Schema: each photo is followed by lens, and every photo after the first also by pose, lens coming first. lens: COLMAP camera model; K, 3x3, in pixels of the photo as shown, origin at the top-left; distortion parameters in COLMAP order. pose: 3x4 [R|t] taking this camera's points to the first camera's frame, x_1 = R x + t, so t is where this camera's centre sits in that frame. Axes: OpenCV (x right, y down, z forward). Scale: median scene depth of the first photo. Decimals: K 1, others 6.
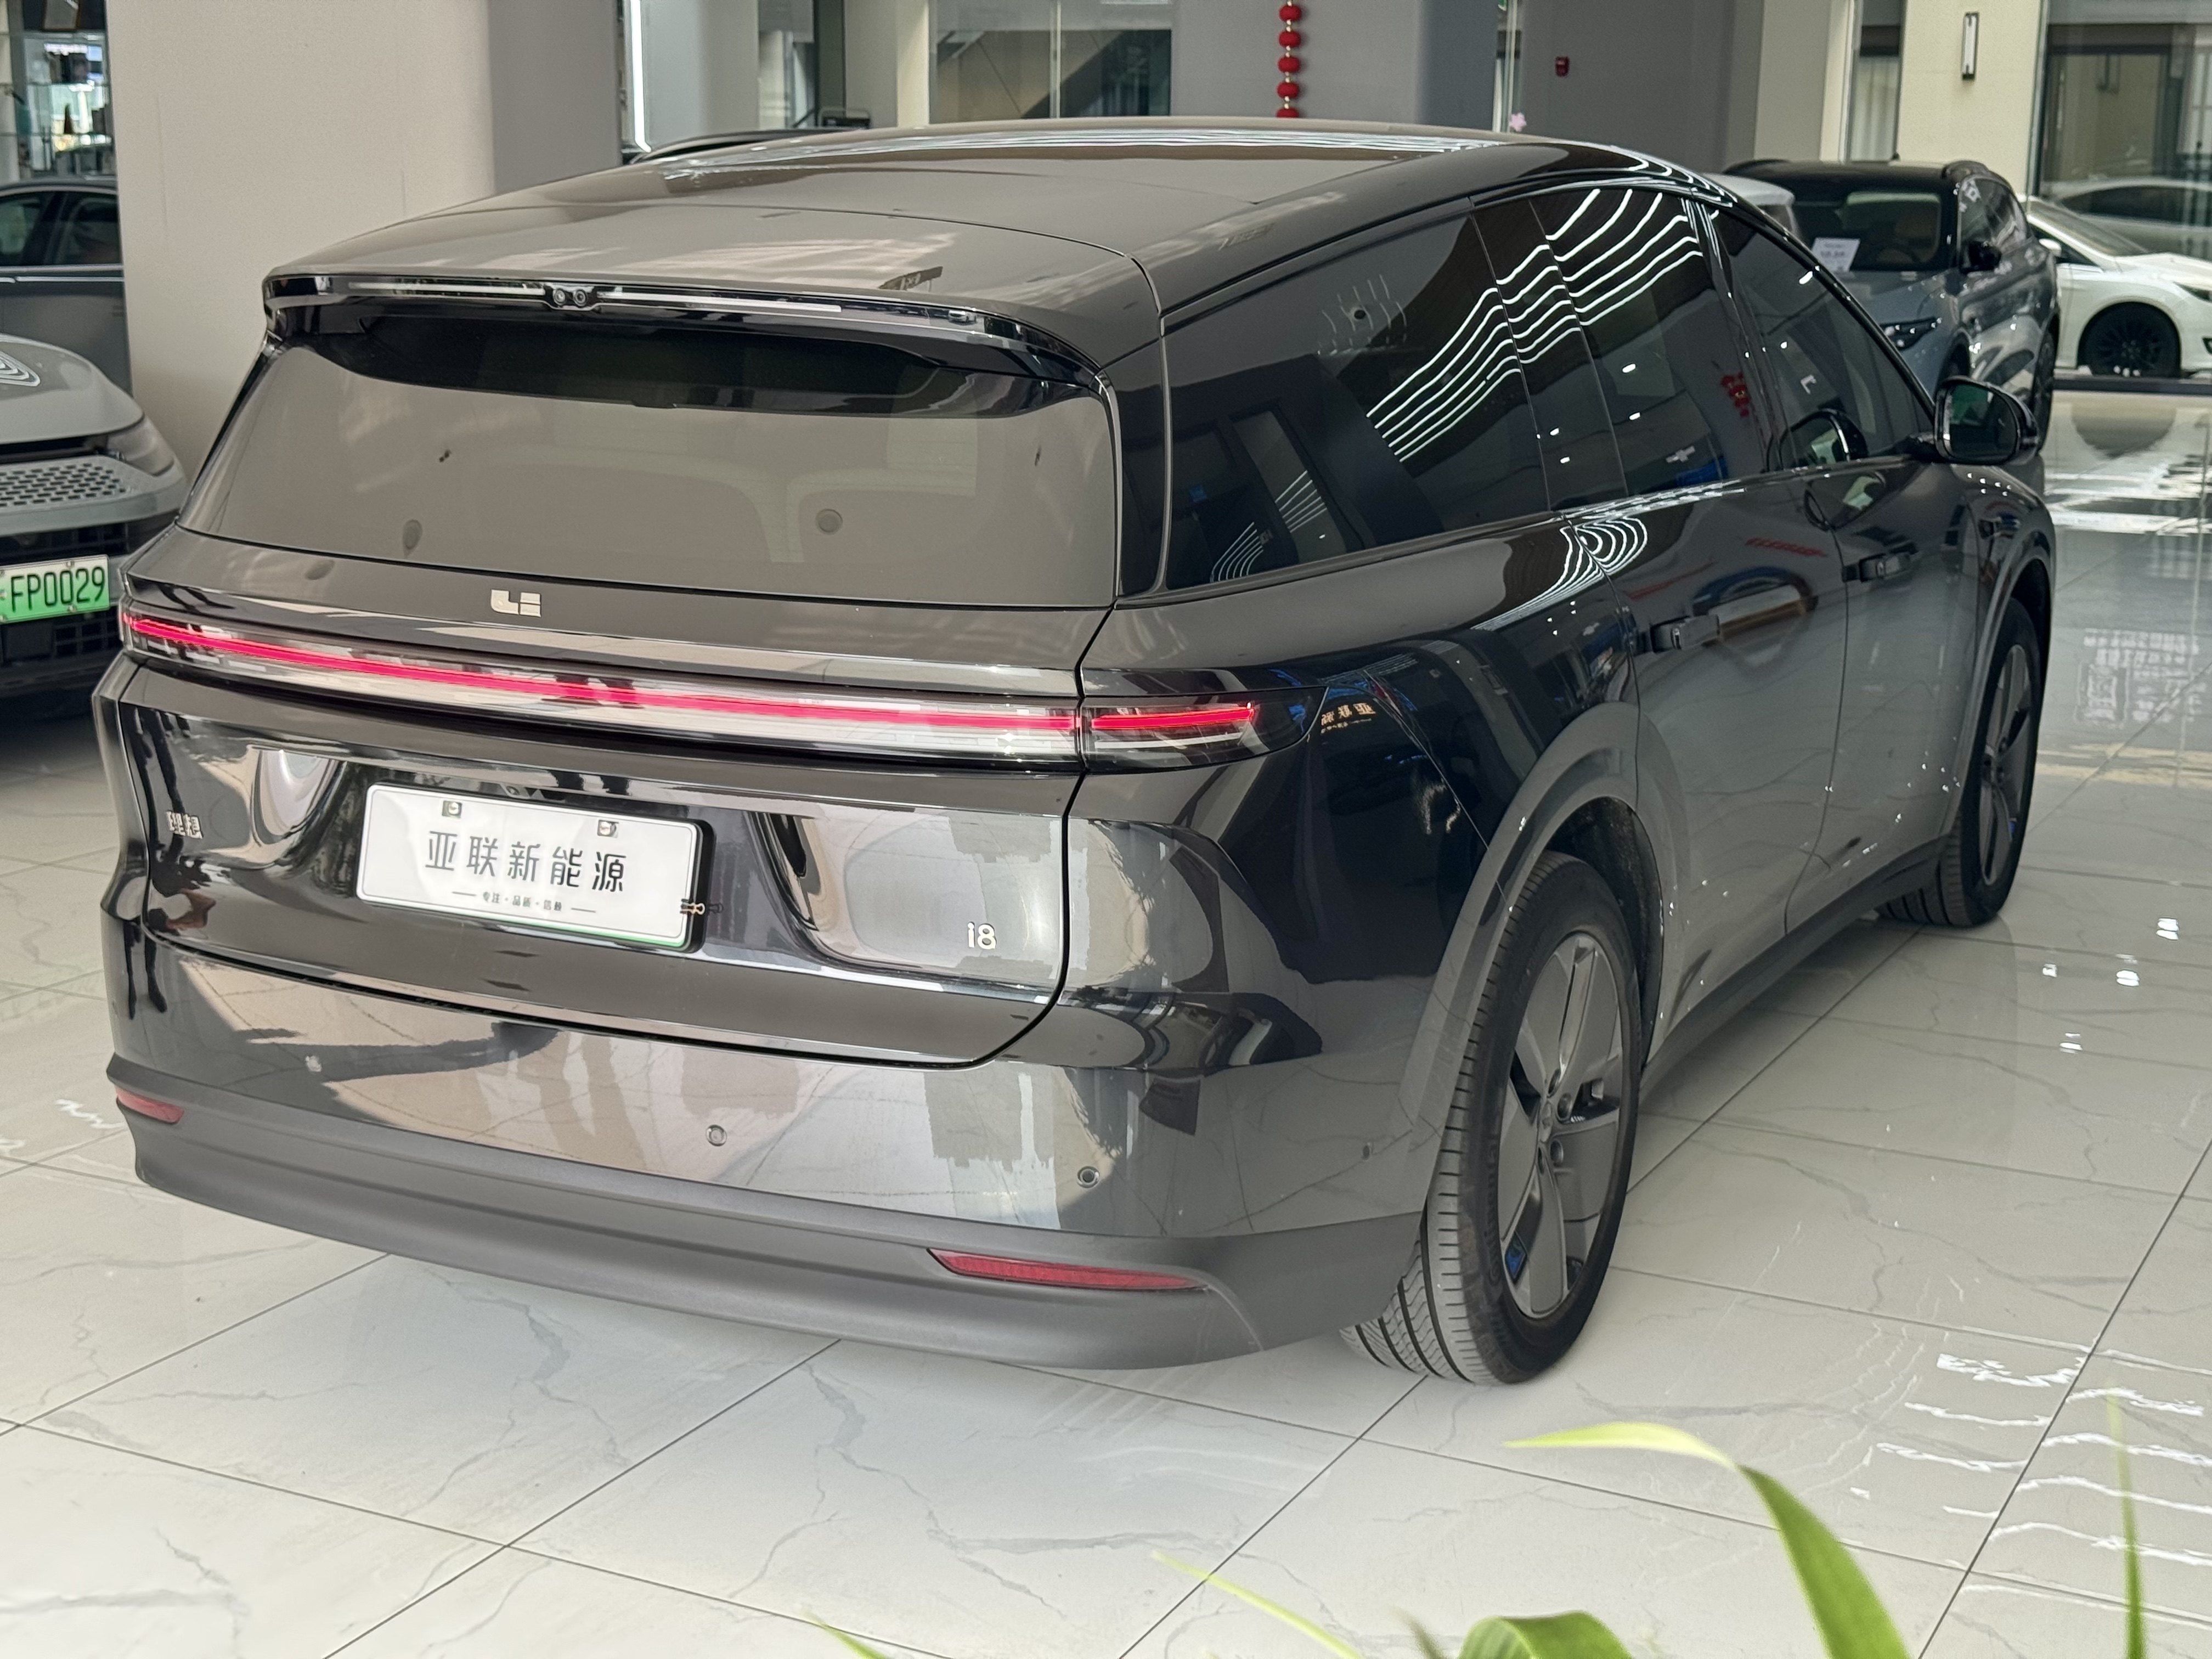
lens RADIAL K [[3045.0, 0, 1106.0], [0, 3045.0, 829.5], [0, 0, 1]] dist [0.229099, -0.602493]
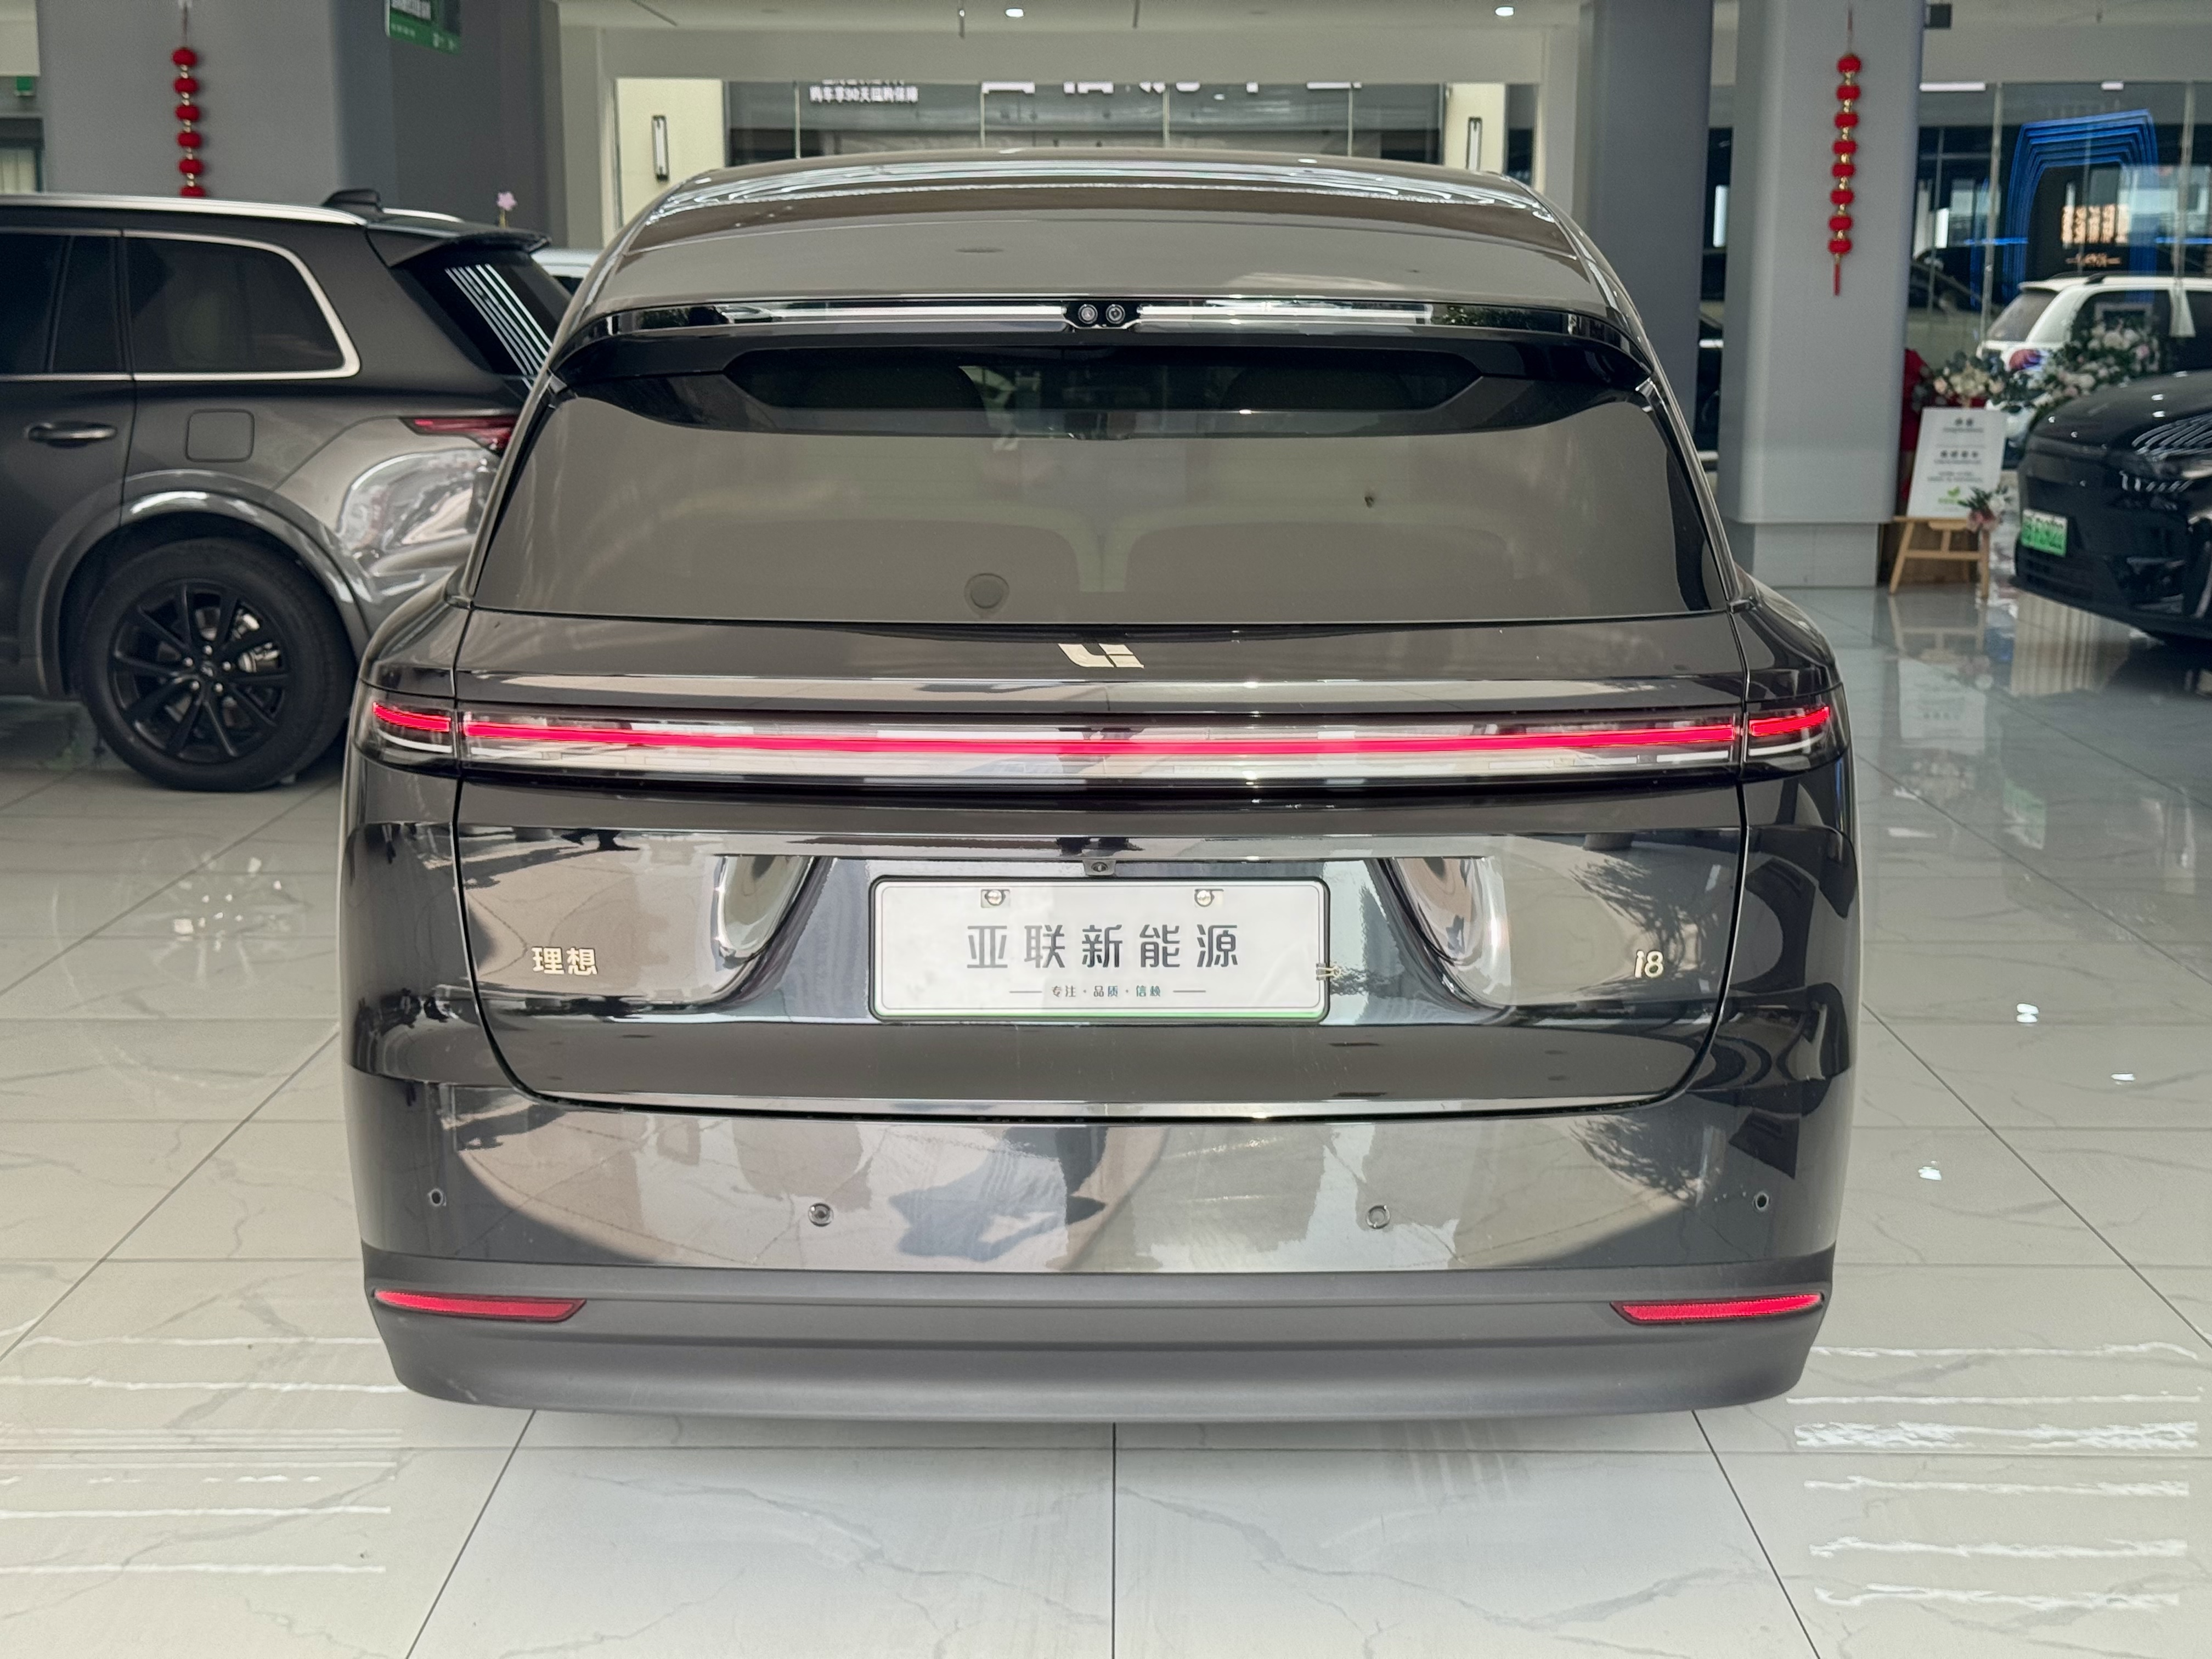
lens RADIAL K [[3045.0, 0, 1106.0], [0, 3045.0, 829.5], [0, 0, 1]] dist [0.229099, -0.602493]
pose [[0.890696, -0.091324, 0.445333, -0.577845], [0.105921, 0.994343, -0.007940, -0.016161], [-0.442088, 0.054242, 0.895330, 0.204014]]
